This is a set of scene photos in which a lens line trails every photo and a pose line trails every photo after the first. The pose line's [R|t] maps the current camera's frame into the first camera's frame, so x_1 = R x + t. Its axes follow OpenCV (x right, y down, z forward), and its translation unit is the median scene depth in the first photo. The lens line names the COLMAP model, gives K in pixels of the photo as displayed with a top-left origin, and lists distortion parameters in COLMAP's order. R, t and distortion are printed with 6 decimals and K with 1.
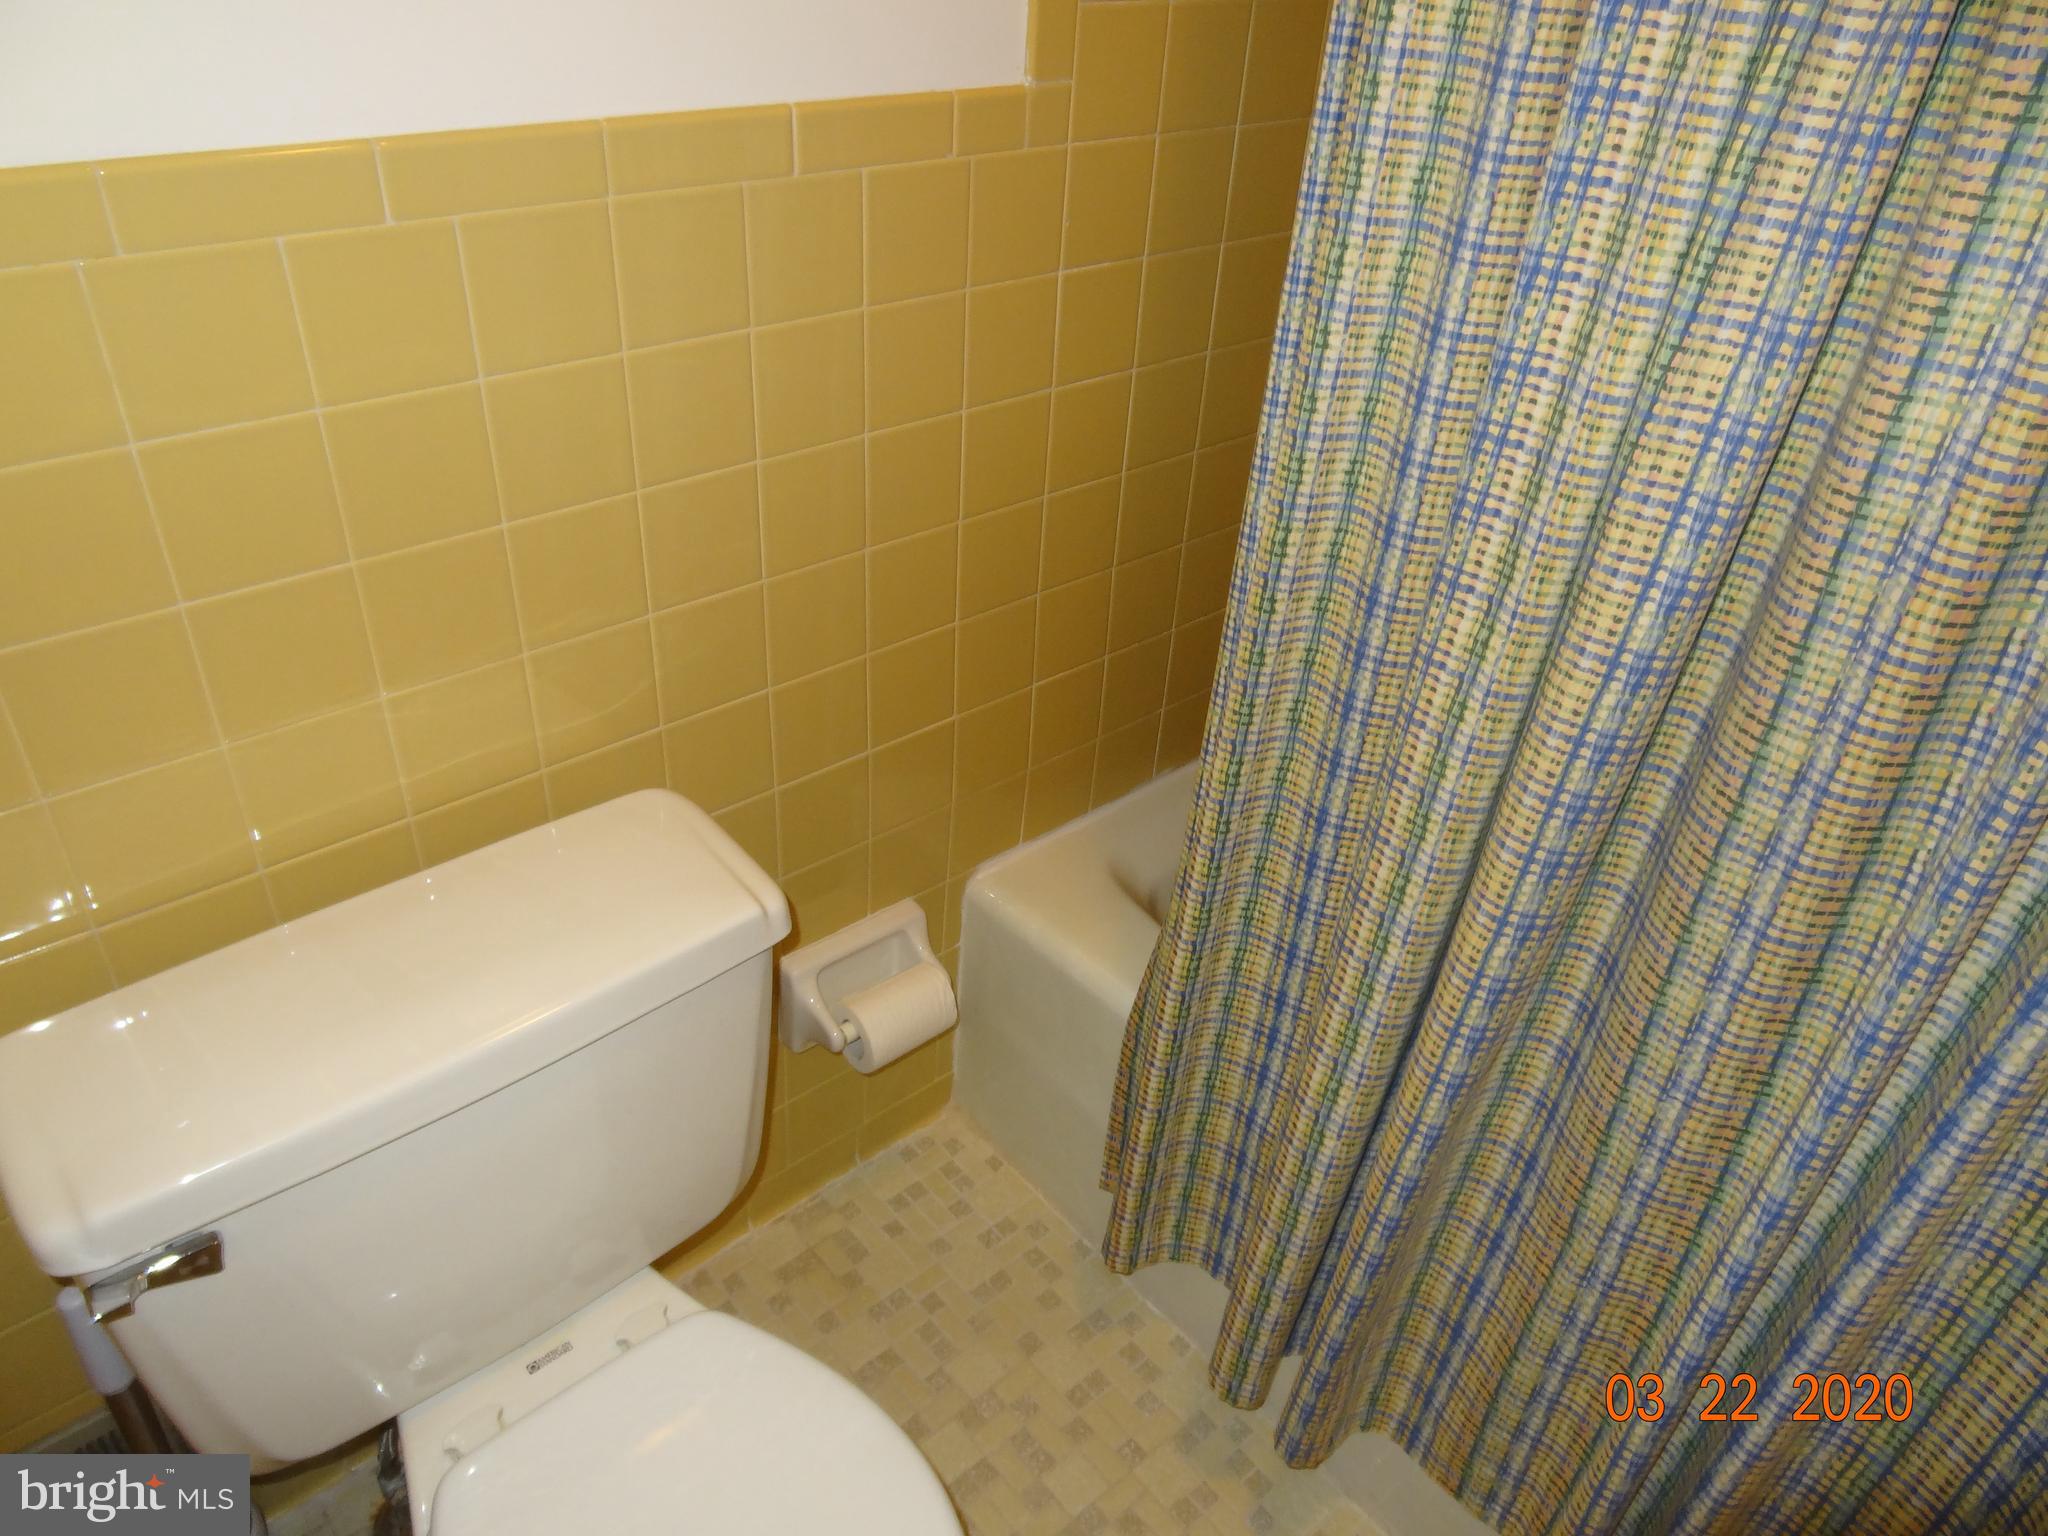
lens RADIAL K [[1431.6, 0, 1023.6], [0, 1431.6, 762.7], [0, 0, 1]] dist [0.000058, -0.006724]
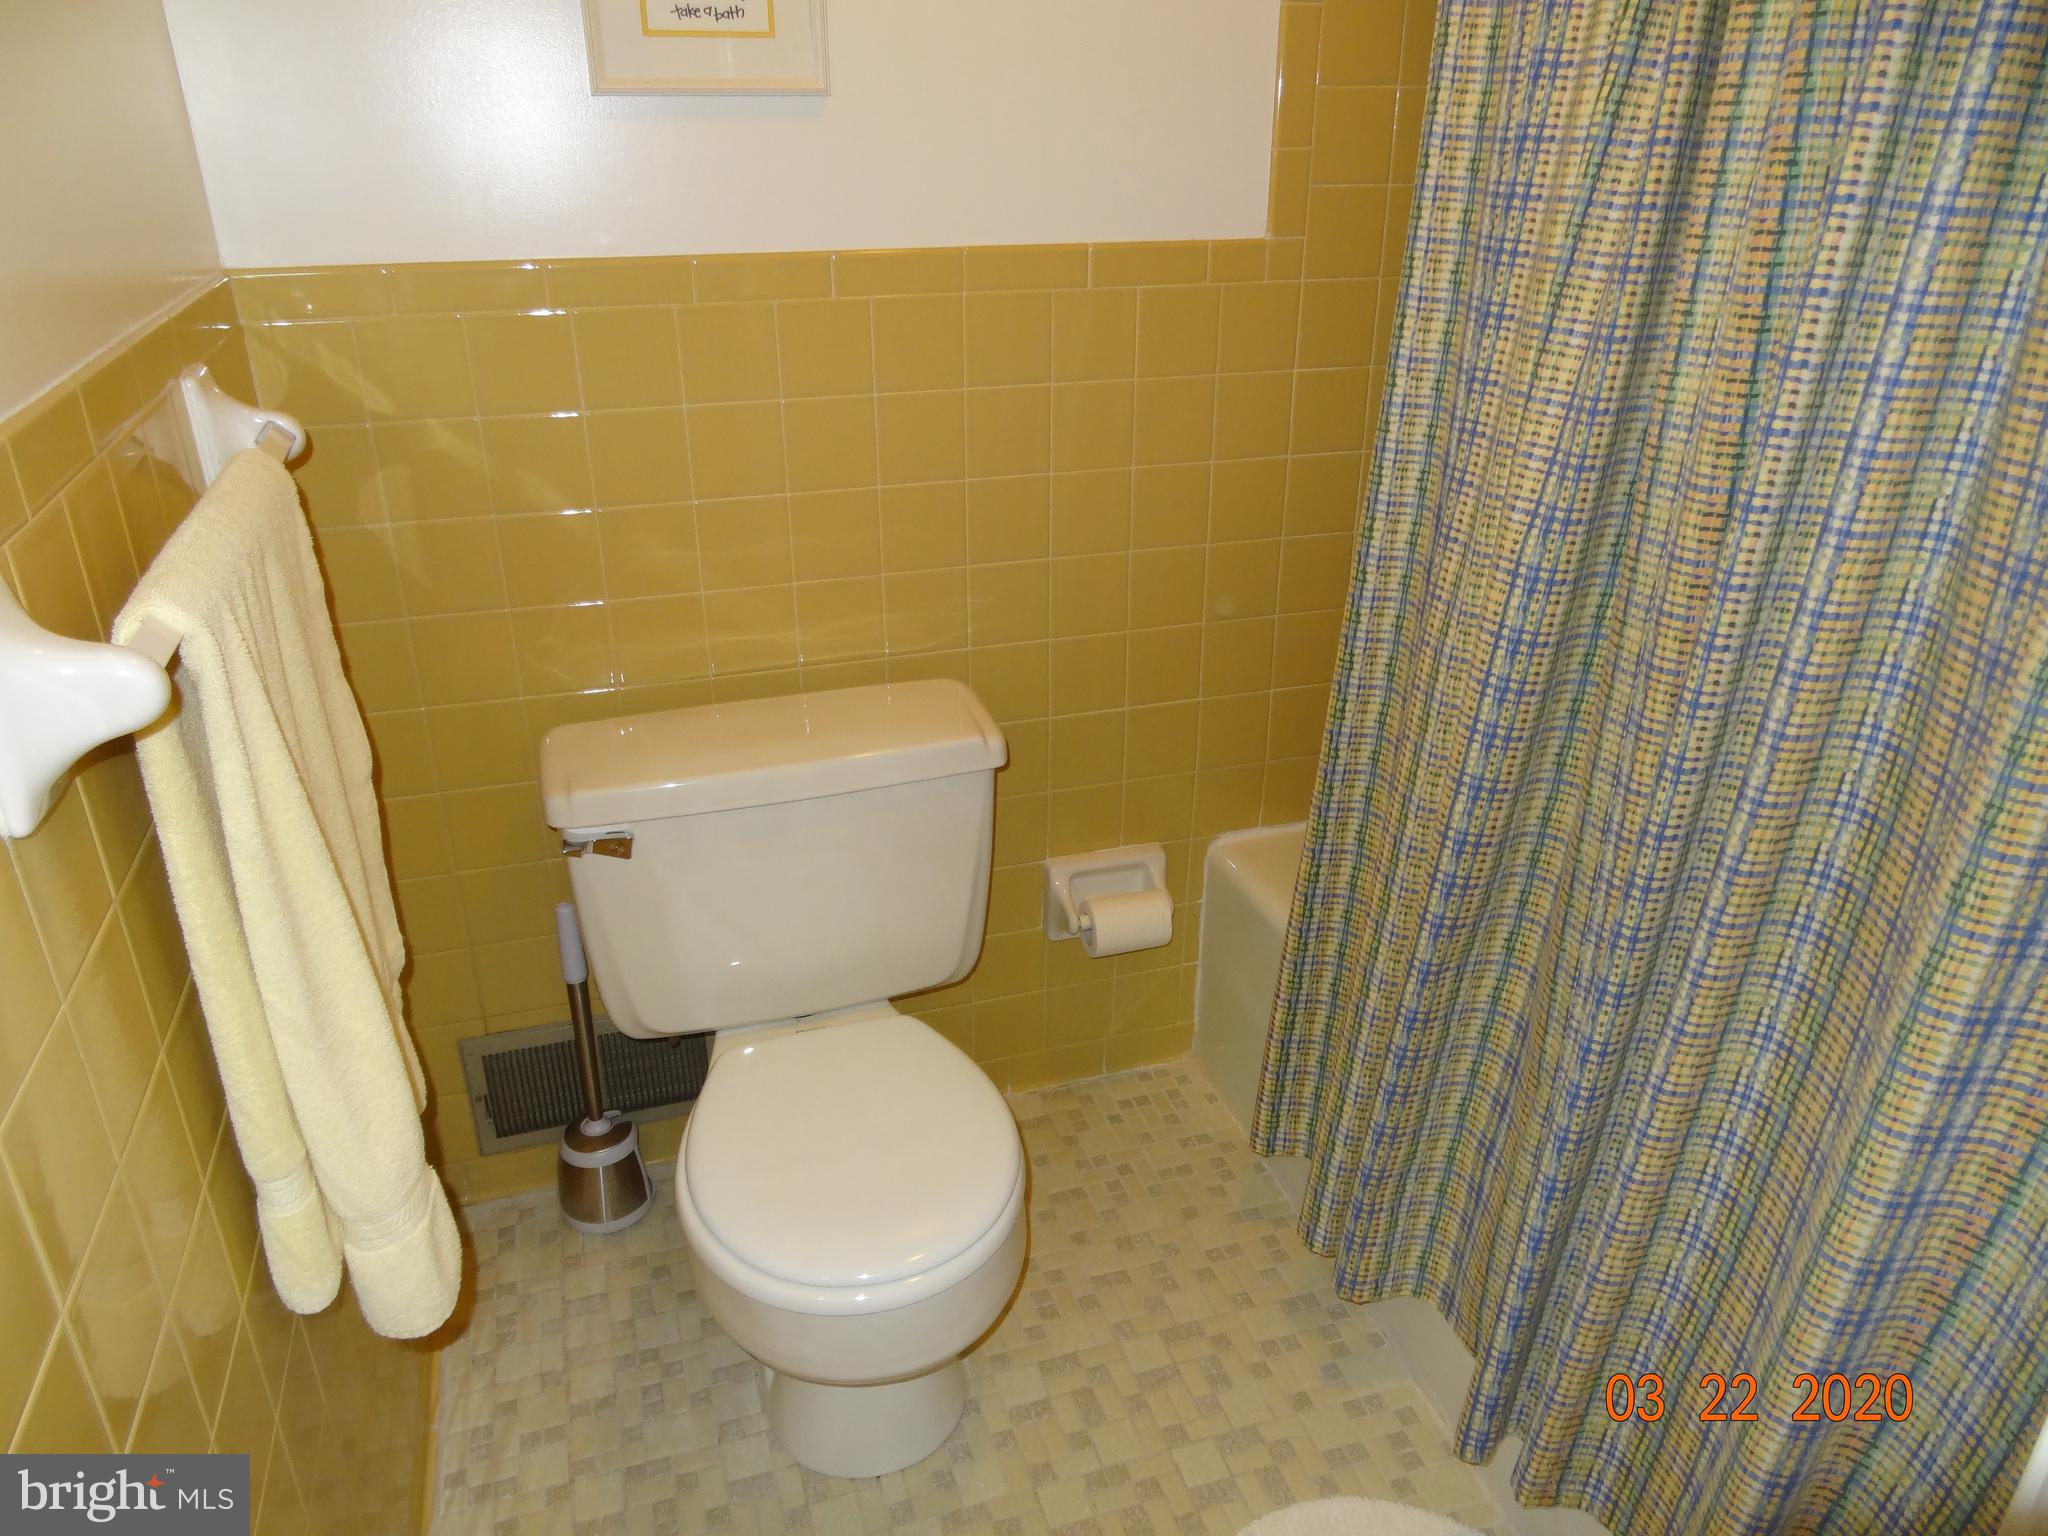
lens RADIAL K [[1431.6, 0, 1015.6], [0, 1431.6, 766.9], [0, 0, 1]] dist [0.000058, -0.006724]
pose [[0.915795, 0.116646, -0.384335, 0.486845], [-0.179291, 0.974994, -0.131304, 0.363954], [0.359408, 0.189155, 0.913808, -0.411309]]
